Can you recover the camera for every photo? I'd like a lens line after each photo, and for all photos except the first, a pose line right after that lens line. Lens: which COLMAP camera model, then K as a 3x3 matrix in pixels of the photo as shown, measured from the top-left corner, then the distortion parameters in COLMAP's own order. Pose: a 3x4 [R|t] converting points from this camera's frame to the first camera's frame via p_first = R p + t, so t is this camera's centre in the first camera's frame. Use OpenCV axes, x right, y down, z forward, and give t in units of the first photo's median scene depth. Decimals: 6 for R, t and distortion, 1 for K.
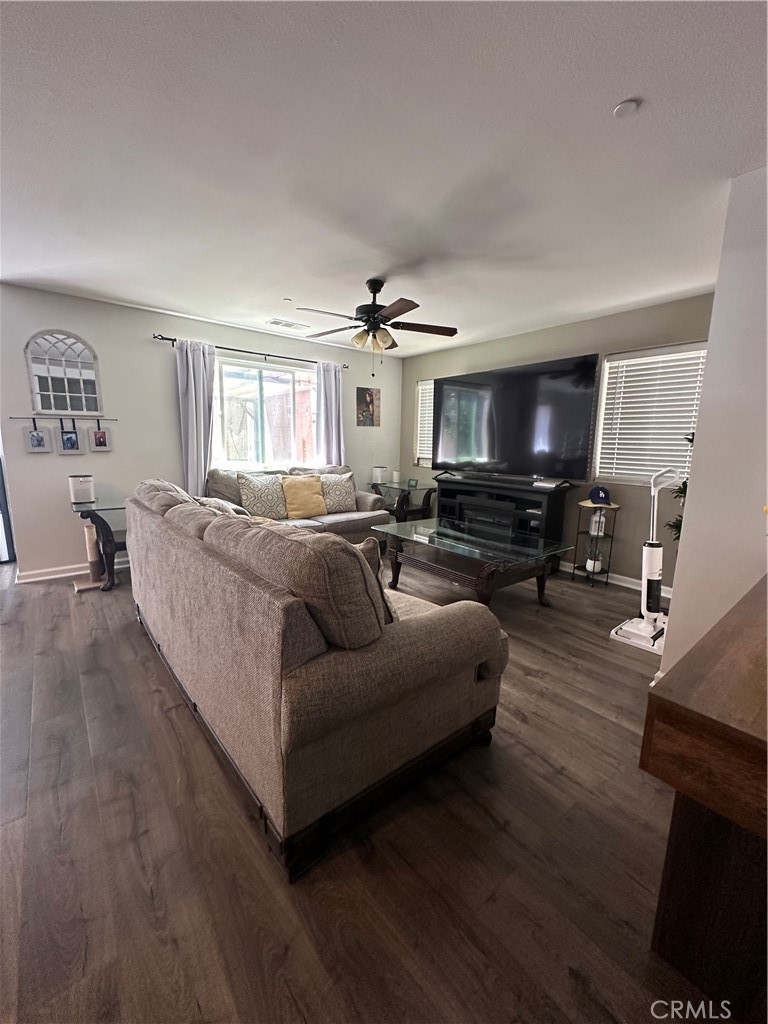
lens RADIAL K [[411.9, 0, 382.4], [0, 411.9, 513.4], [0, 0, 1]] dist [-0.003698, -0.000099]
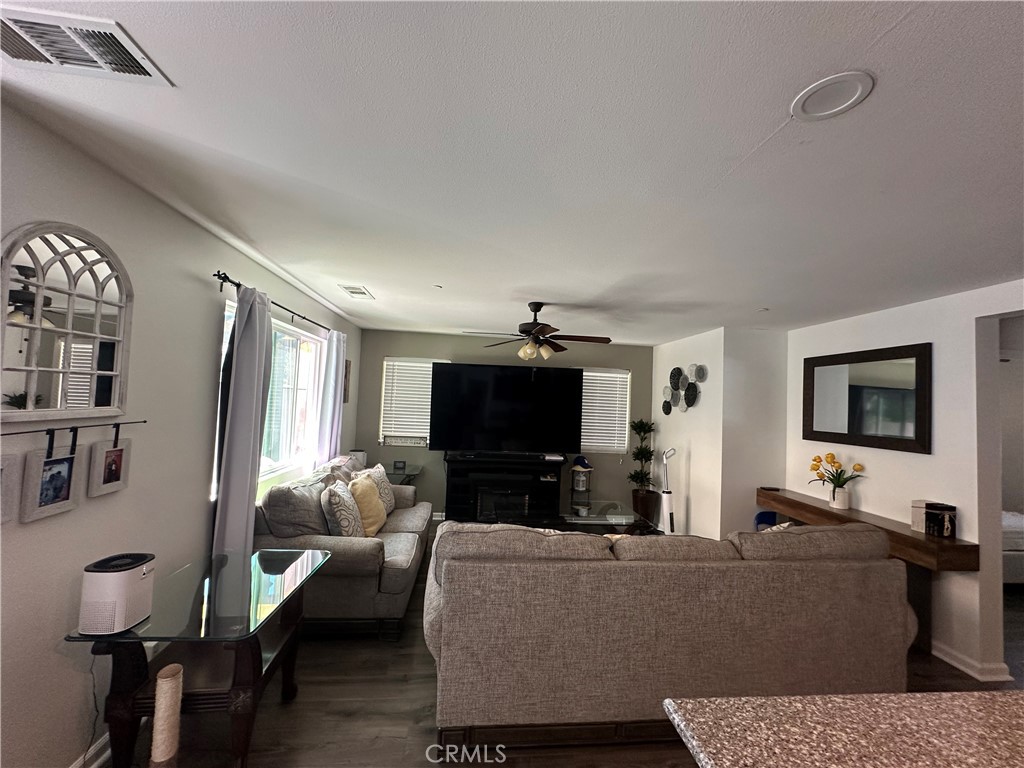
lens RADIAL K [[411.9, 0, 508.7], [0, 411.9, 382.4], [0, 0, 1]] dist [-0.003698, -0.000099]
pose [[0.552929, 0.042393, 0.832149, -0.842287], [0.109225, 0.986399, -0.122826, -0.172260], [-0.826038, 0.158805, 0.540779, 0.389994]]
